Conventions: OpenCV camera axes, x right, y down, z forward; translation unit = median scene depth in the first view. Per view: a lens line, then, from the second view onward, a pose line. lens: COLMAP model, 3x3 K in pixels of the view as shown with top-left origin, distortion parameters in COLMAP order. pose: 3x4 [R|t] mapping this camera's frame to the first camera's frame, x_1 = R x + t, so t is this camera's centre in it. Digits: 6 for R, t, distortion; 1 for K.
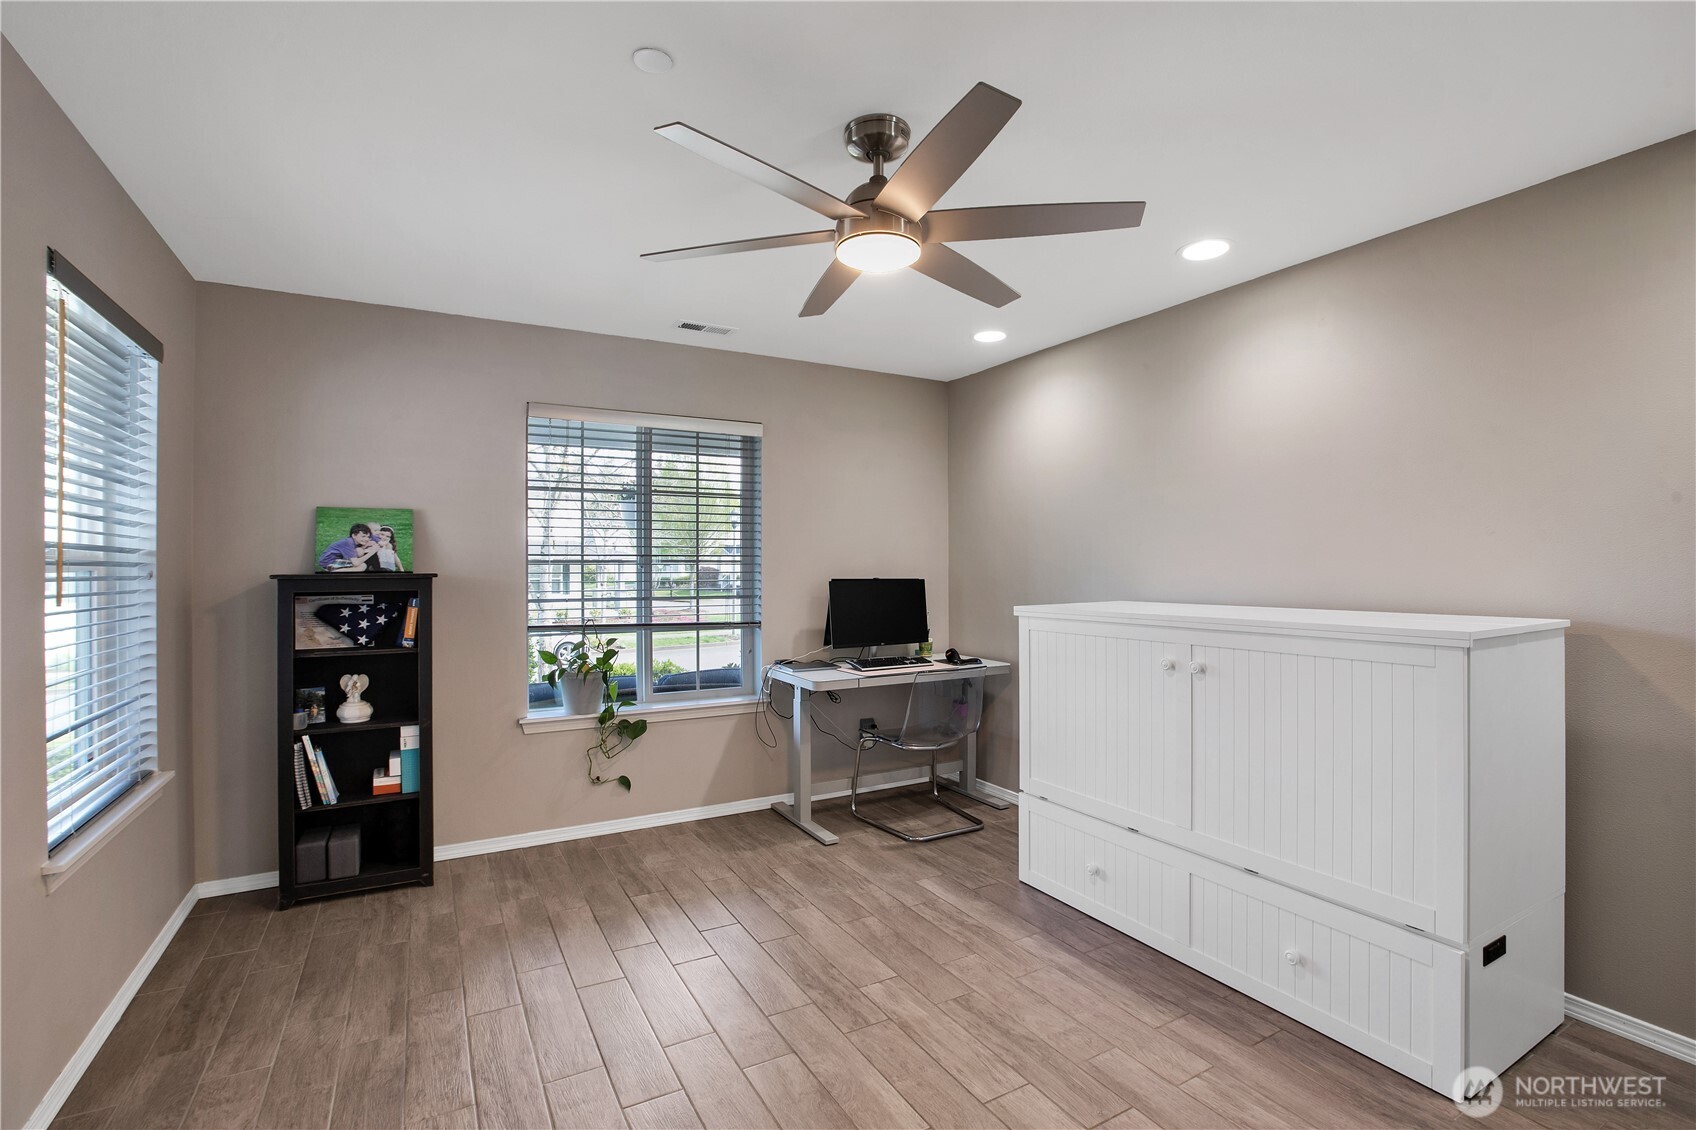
lens RADIAL K [[779.1, 0, 842.5], [0, 779.1, 573.0], [0, 0, 1]] dist [-0.027750, 0.001257]
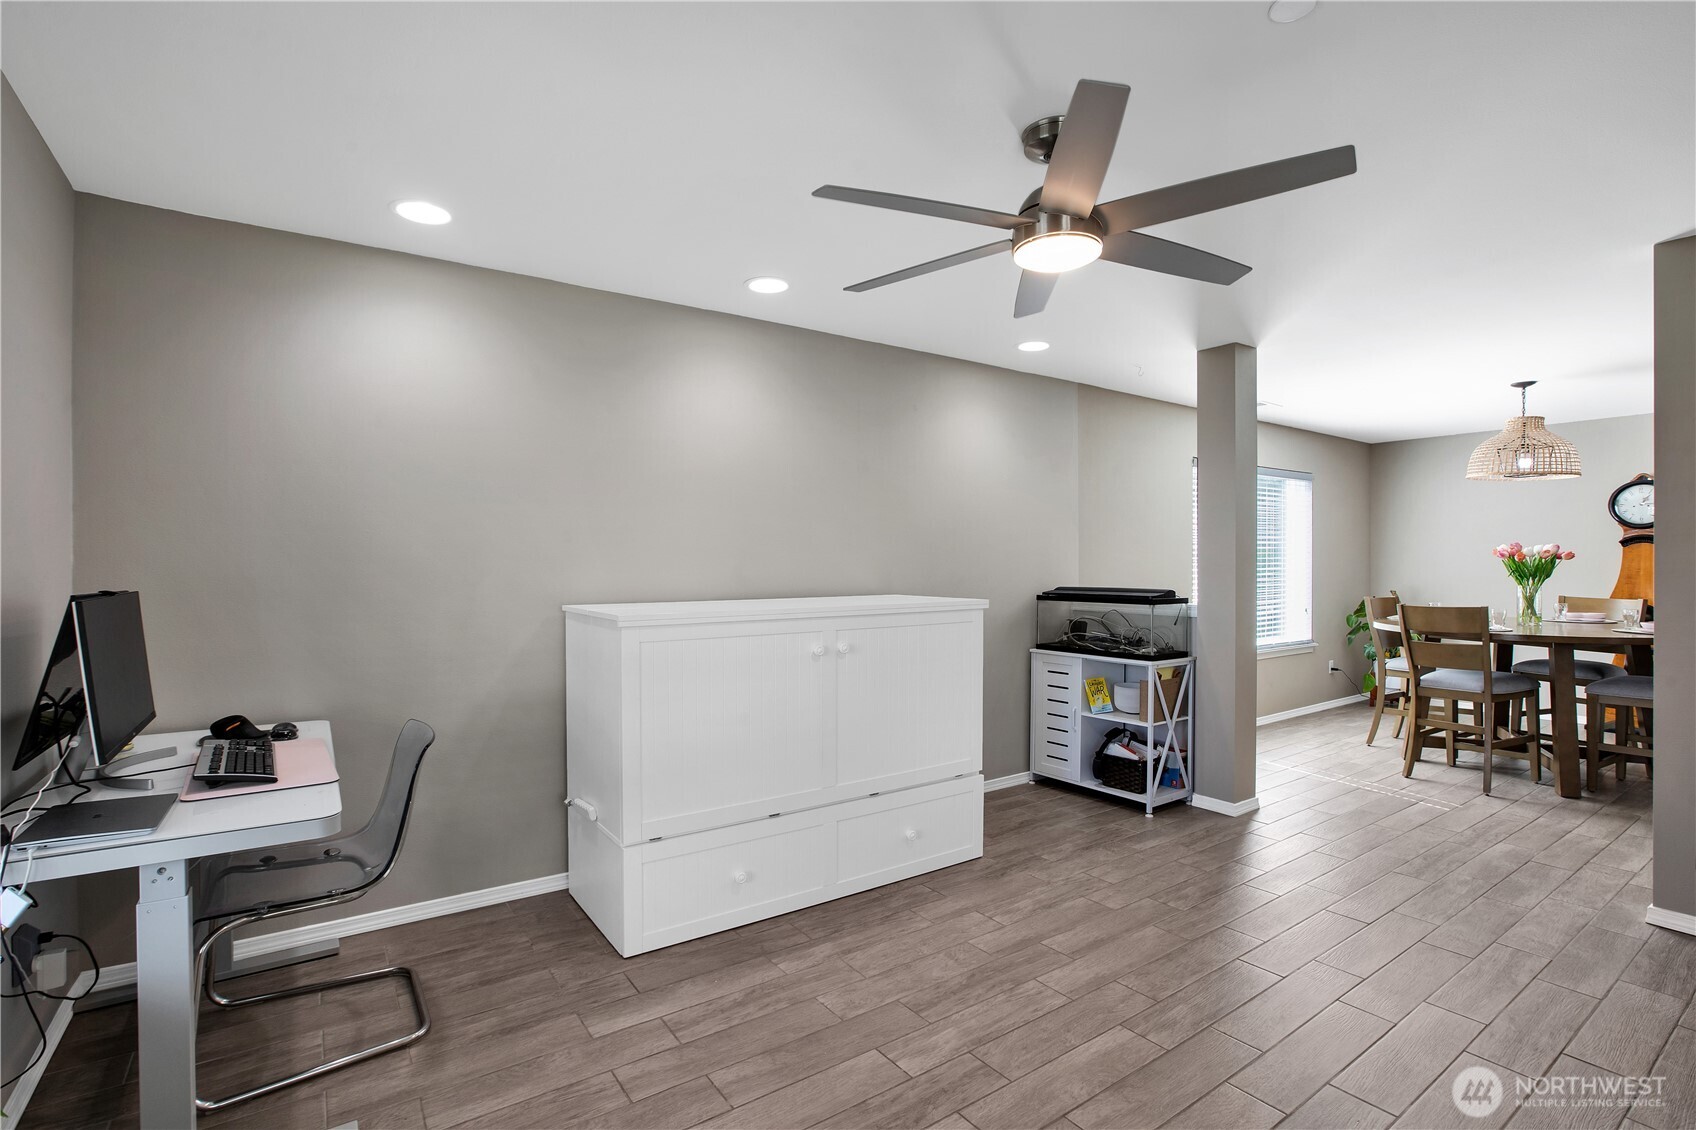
lens RADIAL K [[779.1, 0, 842.5], [0, 779.1, 573.0], [0, 0, 1]] dist [-0.027750, 0.001257]
pose [[-0.096433, 0.004973, 0.995327, -0.667017], [0.009791, 0.999944, -0.004047, 0.010600], [-0.995291, 0.009355, -0.096477, 0.984568]]
